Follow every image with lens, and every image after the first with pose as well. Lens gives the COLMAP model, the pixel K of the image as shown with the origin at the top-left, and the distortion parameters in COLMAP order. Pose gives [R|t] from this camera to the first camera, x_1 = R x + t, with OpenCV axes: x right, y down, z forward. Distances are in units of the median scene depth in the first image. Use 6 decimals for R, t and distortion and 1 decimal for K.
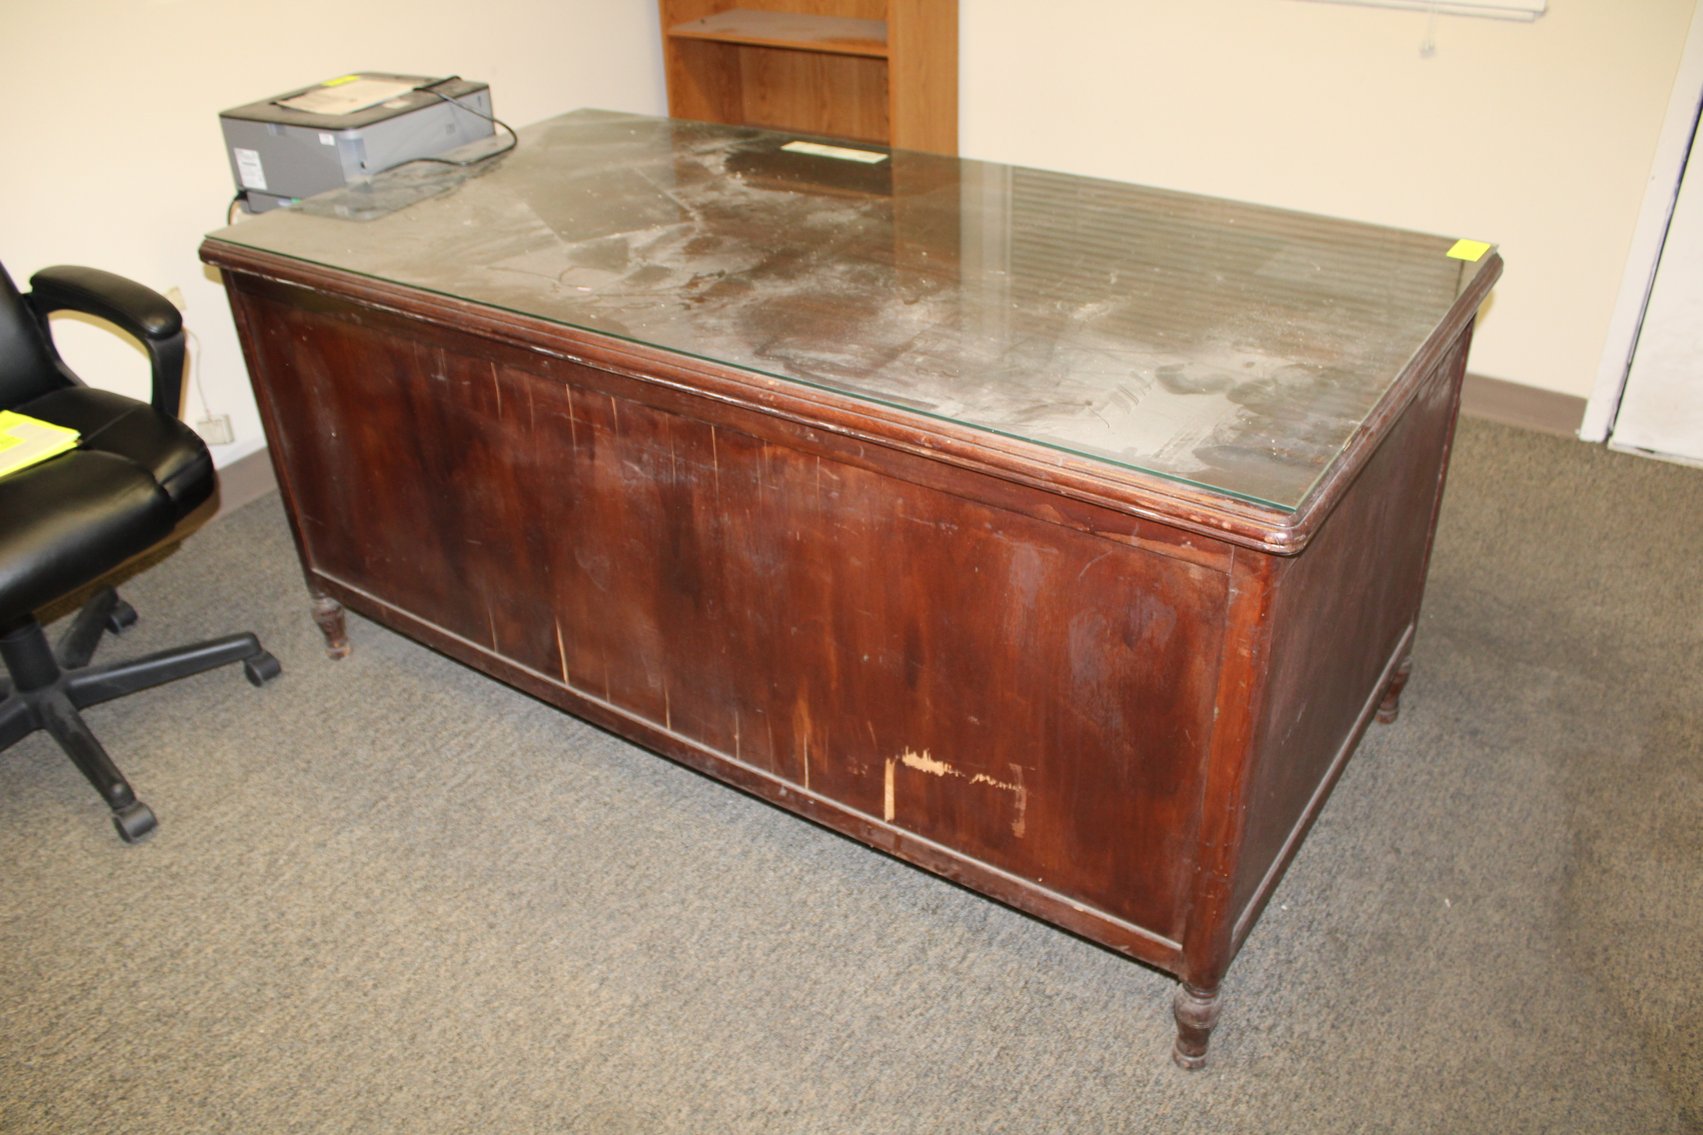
lens RADIAL K [[1407.4, 0, 851.5], [0, 1407.4, 567.5], [0, 0, 1]] dist [-0.188735, 0.164560]
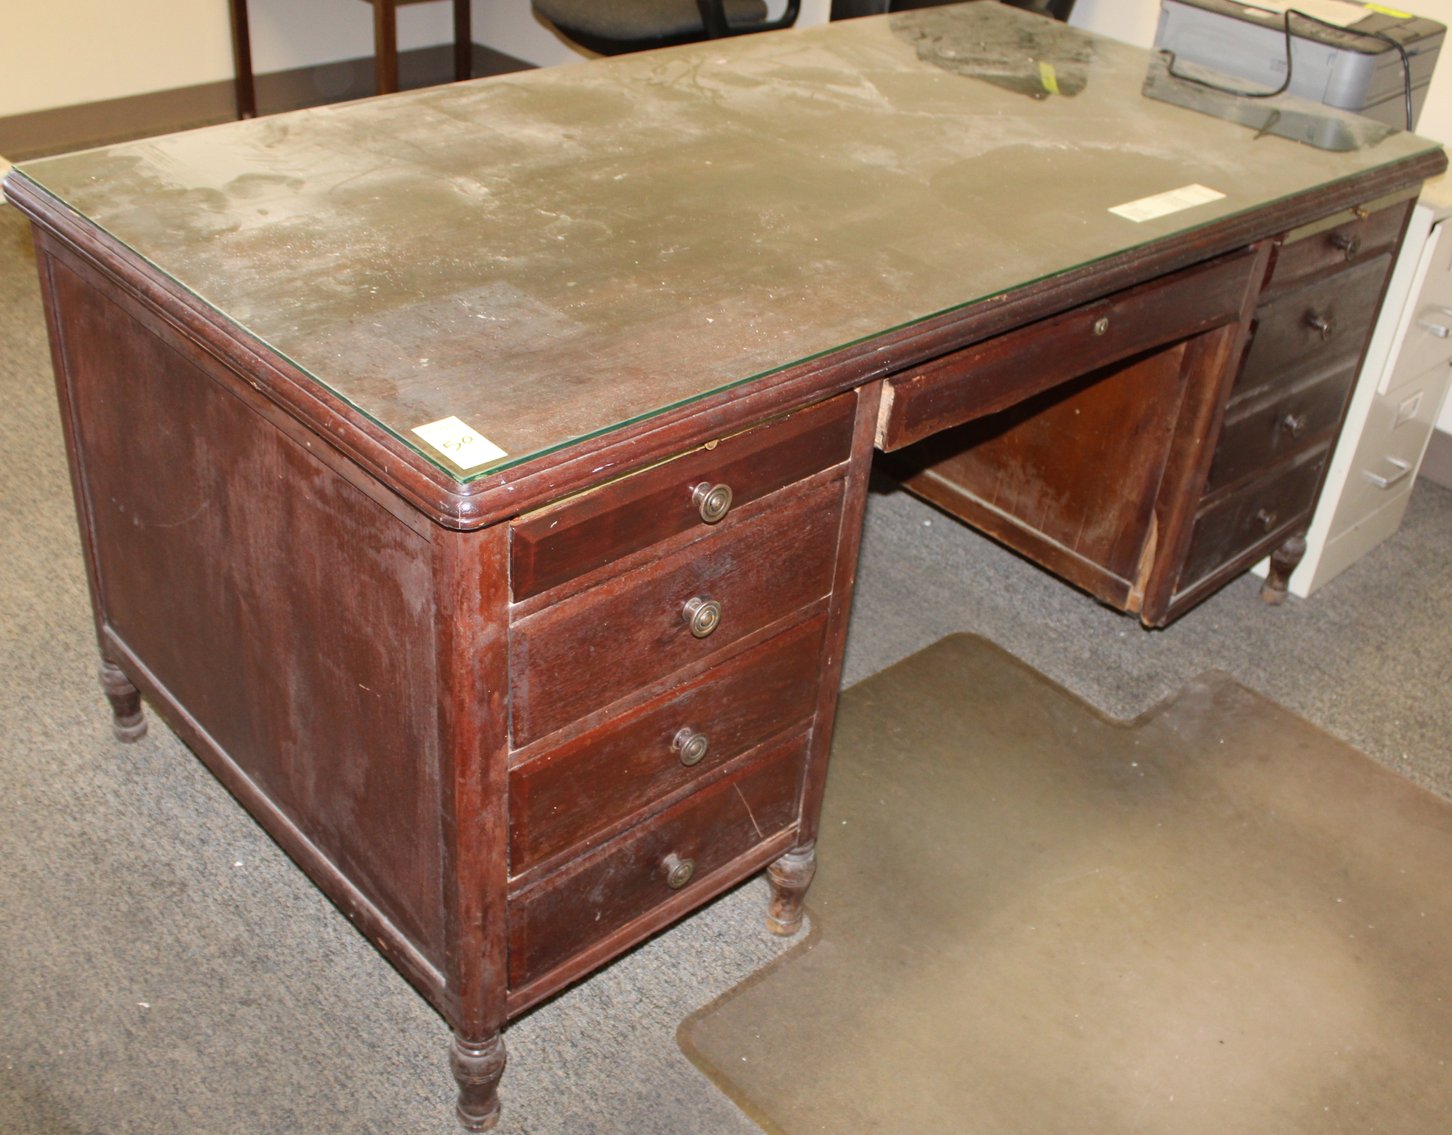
lens RADIAL K [[1545.0, 0, 726.0], [0, 1545.0, 567.5], [0, 0, 1]] dist [-0.127691, -0.010472]
pose [[-0.211994, 0.553584, -0.805359, 0.883075], [-0.575747, 0.595144, 0.560641, -0.567907], [0.789667, 0.582536, 0.192558, 0.894143]]
